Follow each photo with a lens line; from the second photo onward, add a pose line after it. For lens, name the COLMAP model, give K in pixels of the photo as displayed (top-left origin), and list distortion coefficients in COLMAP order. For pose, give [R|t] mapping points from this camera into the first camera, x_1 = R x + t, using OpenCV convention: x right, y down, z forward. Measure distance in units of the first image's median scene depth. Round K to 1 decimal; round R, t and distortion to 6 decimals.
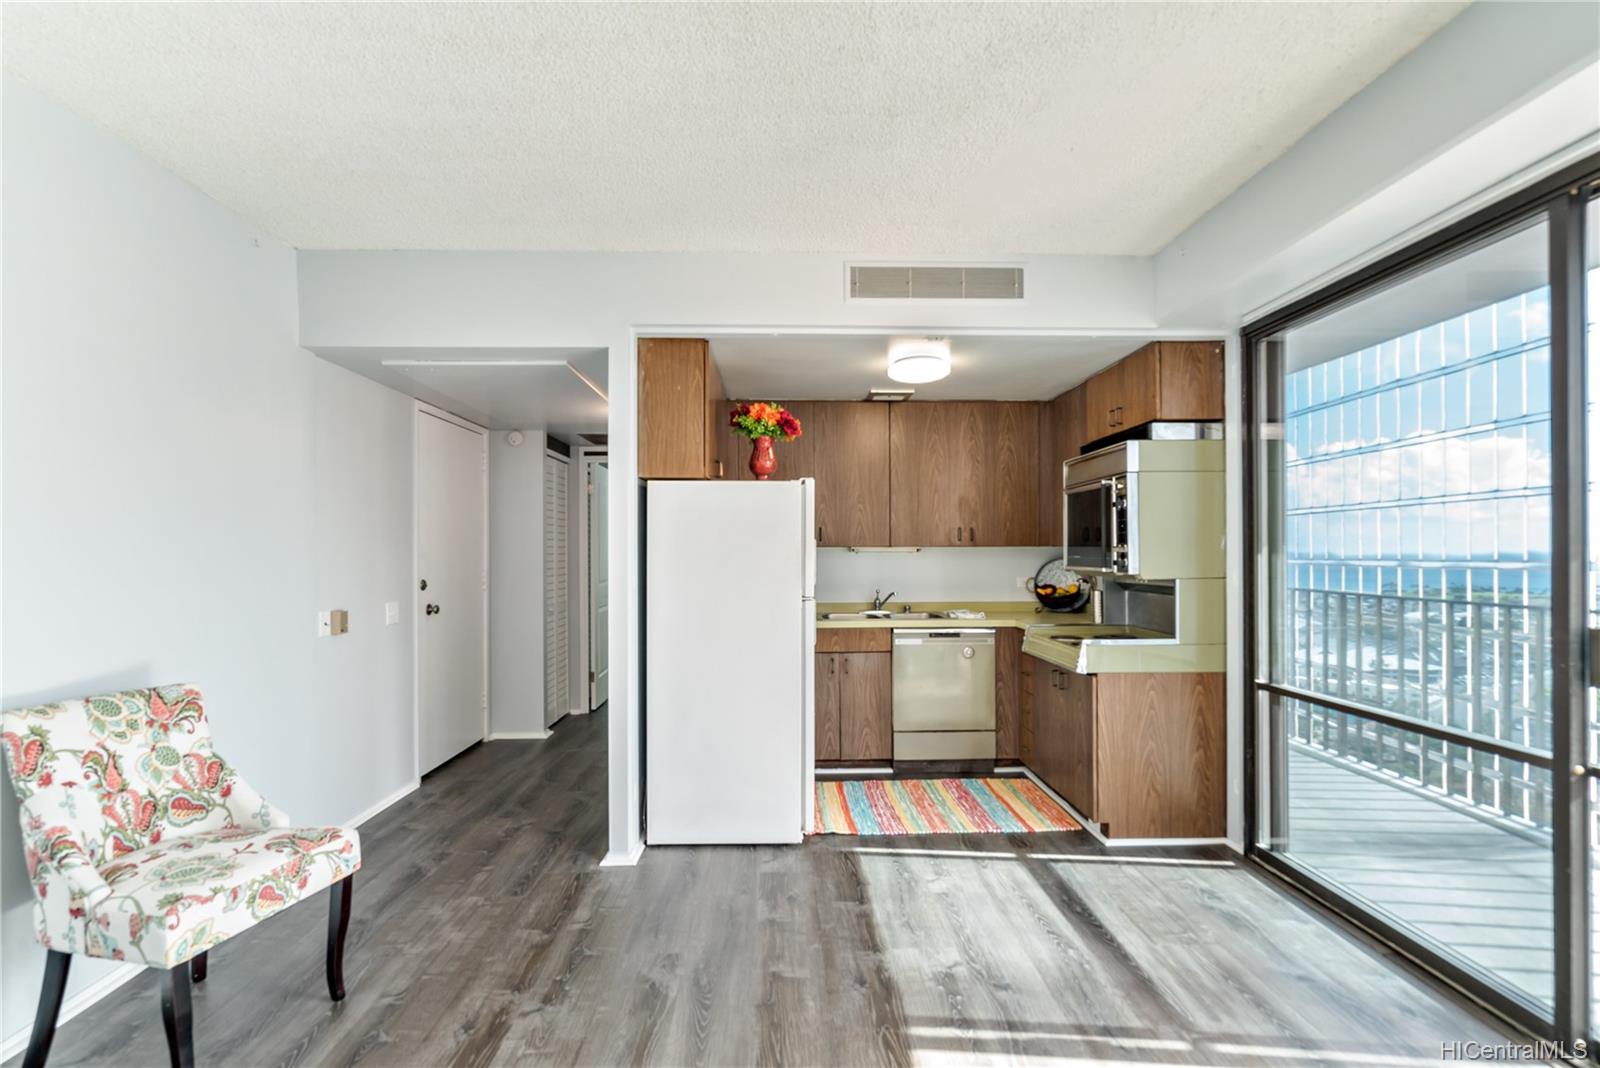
lens RADIAL K [[733.4, 0, 776.7], [0, 733.4, 551.9], [0, 0, 1]] dist [0.002367, 0.000221]
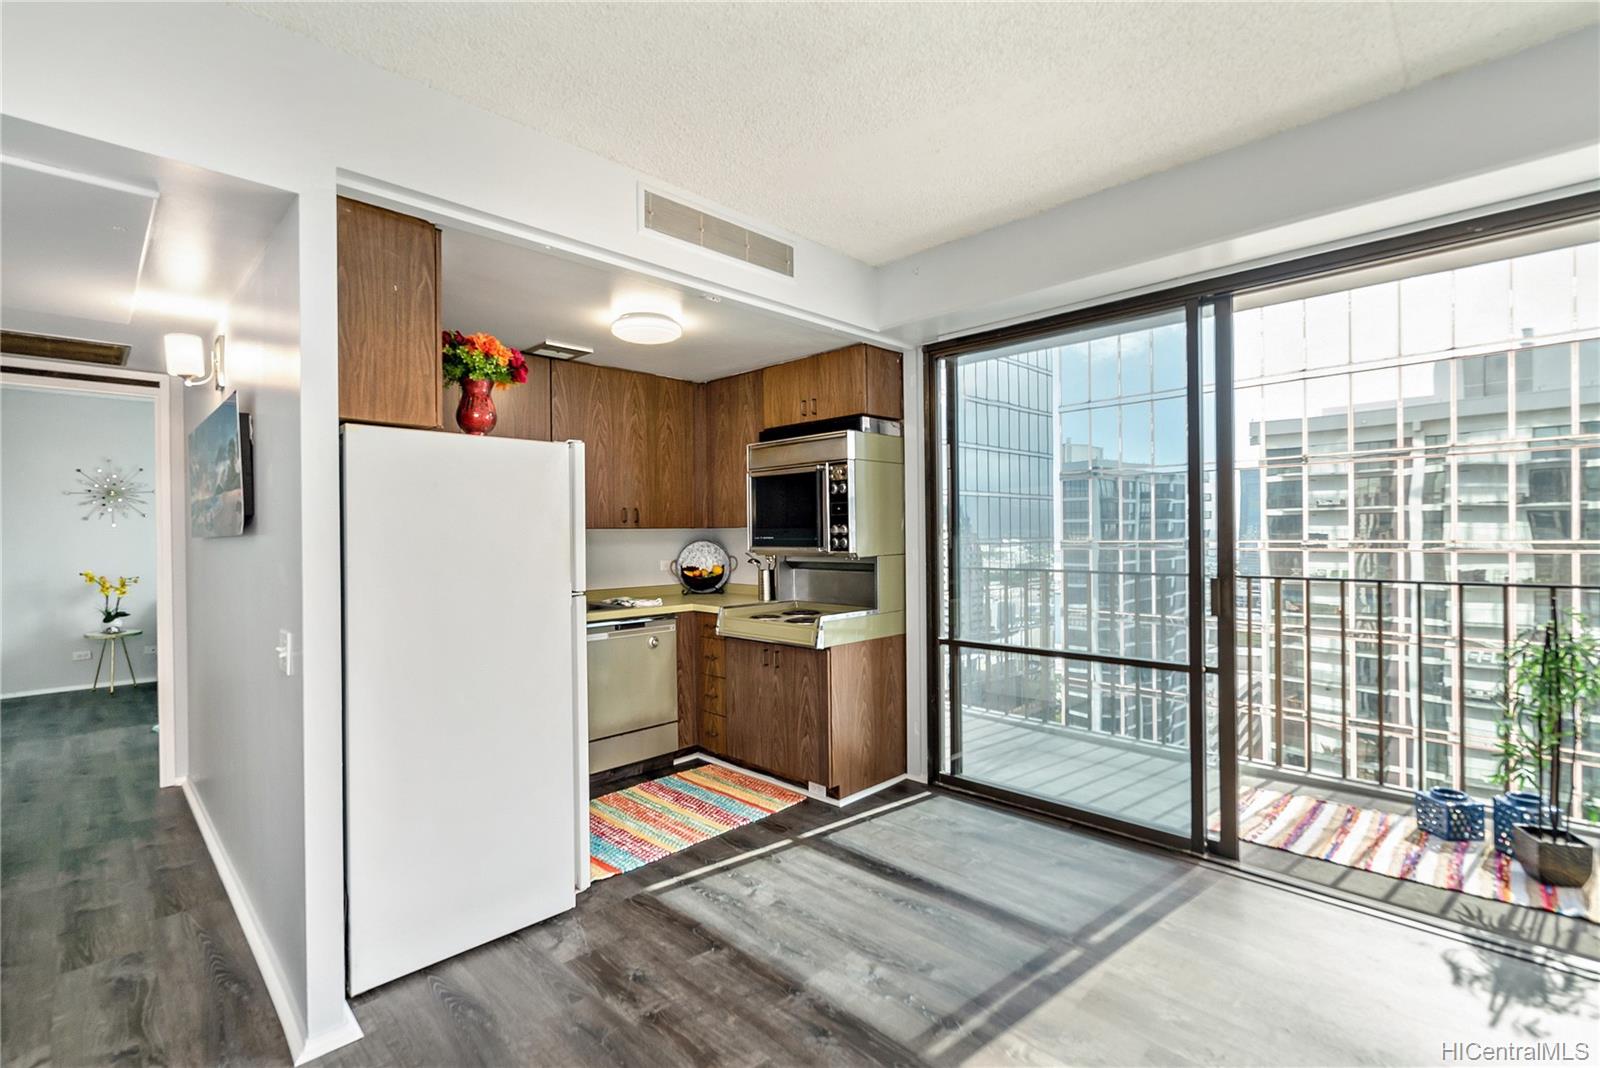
lens RADIAL K [[733.4, 0, 811.9], [0, 733.4, 533.5], [0, 0, 1]] dist [0.002367, 0.000221]
pose [[0.718965, -0.006328, 0.695018, -0.323161], [0.008615, 0.999963, 0.000194, 0.001151], [-0.694993, 0.005848, 0.718993, 0.259589]]
